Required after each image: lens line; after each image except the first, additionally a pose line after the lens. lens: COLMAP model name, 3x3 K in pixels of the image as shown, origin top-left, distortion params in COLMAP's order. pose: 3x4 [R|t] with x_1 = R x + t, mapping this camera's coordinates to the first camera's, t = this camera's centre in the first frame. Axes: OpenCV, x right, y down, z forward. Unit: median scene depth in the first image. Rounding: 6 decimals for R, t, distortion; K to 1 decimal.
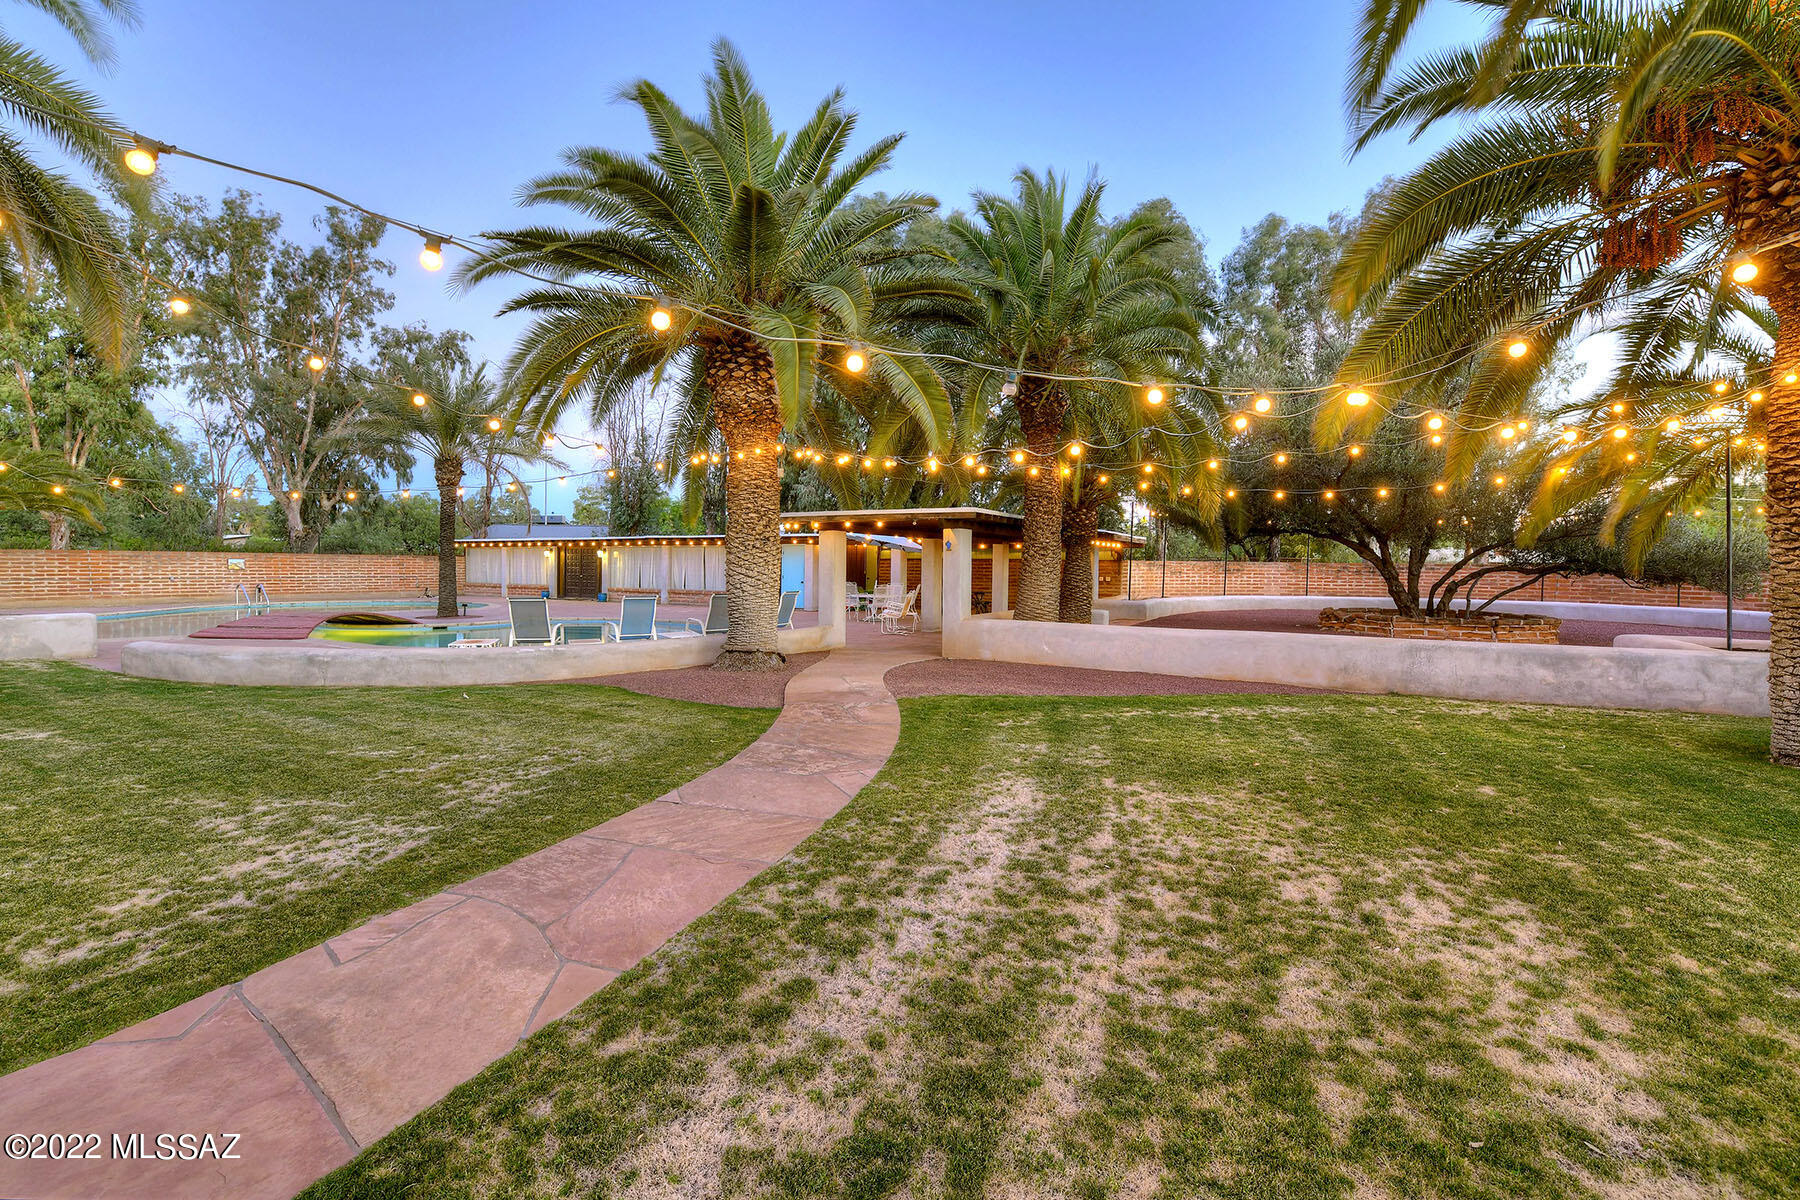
lens RADIAL K [[761.8, 0, 916.6], [0, 761.8, 599.3], [0, 0, 1]] dist [-0.013871, 0.000207]
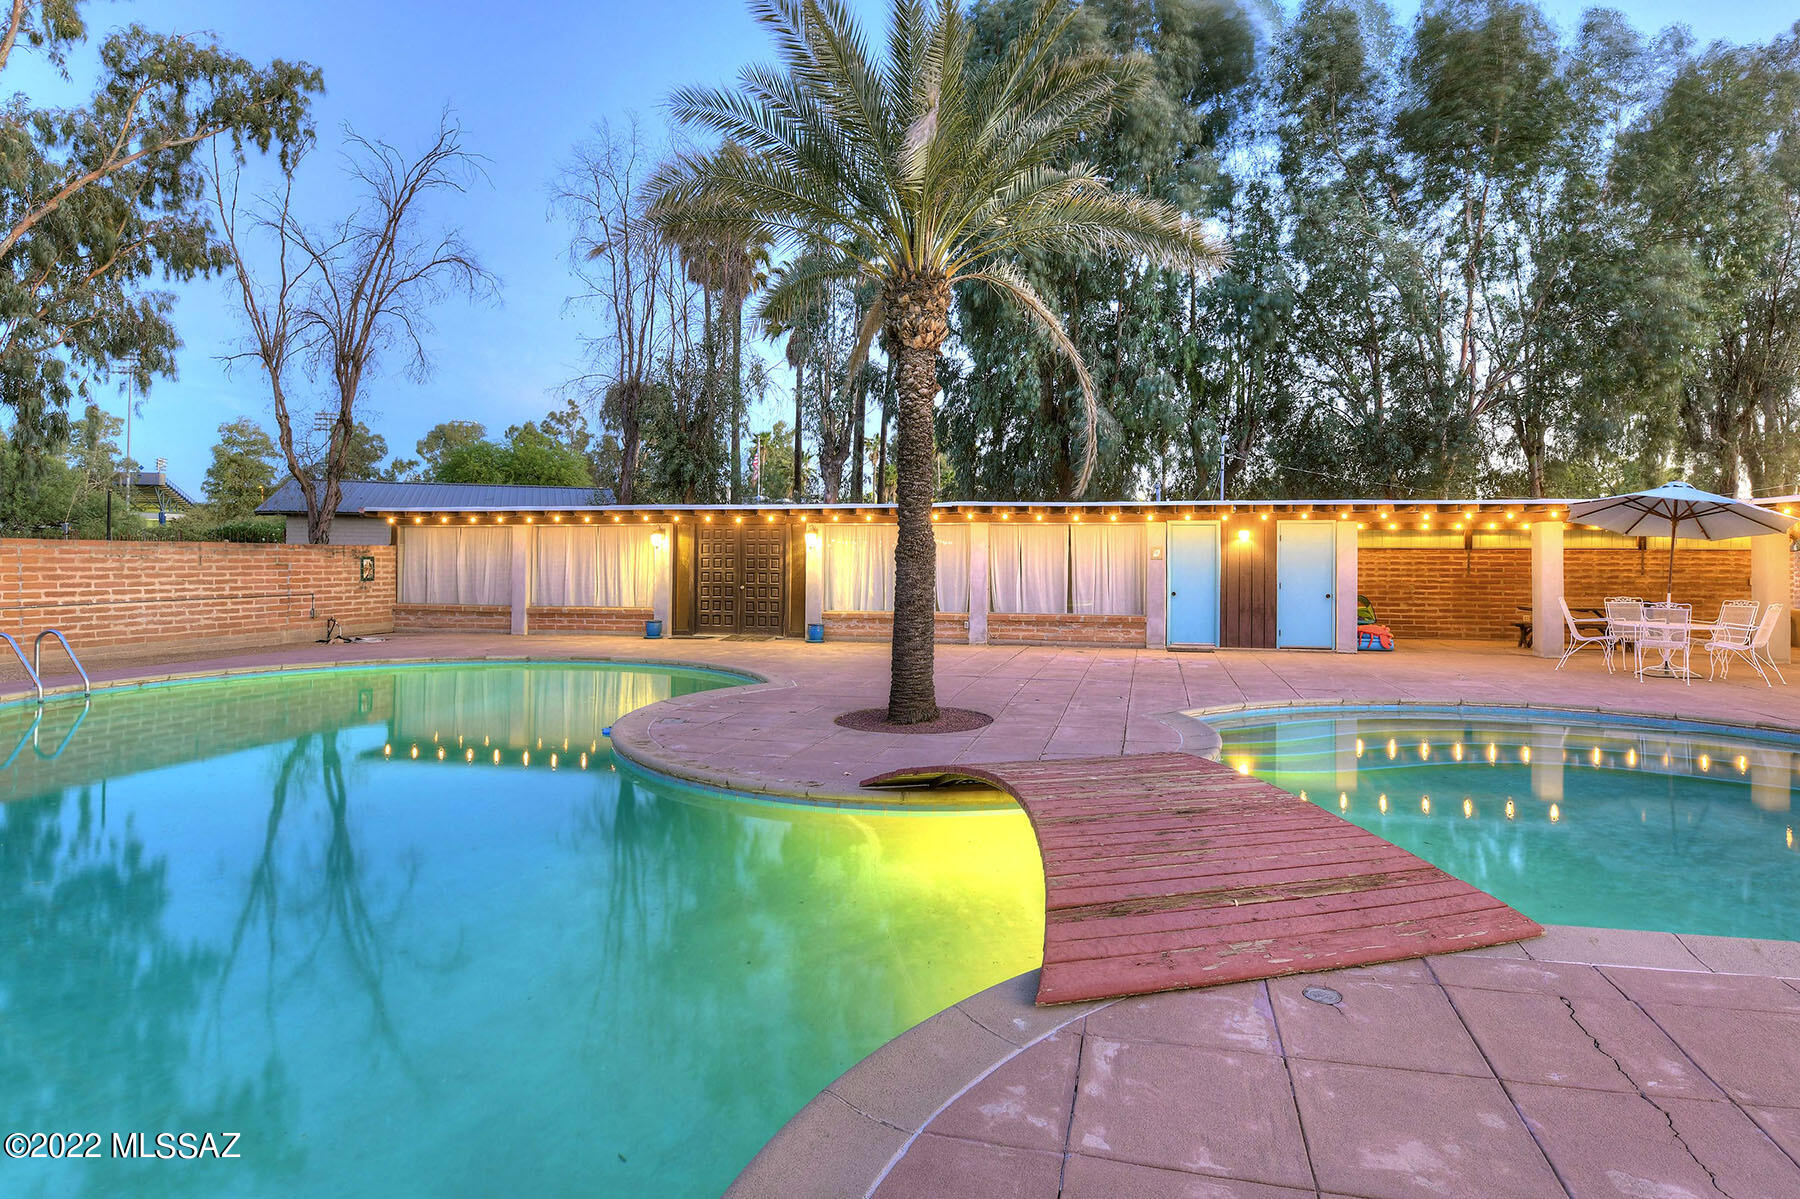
lens RADIAL K [[978.7, 0, 906.3], [0, 978.7, 552.6], [0, 0, 1]] dist [0.002900, 0.000346]
pose [[0.955635, -0.005200, 0.294506, -0.460551], [0.017849, 0.999029, -0.040278, -0.022344], [-0.294011, 0.043748, 0.954800, 0.342103]]
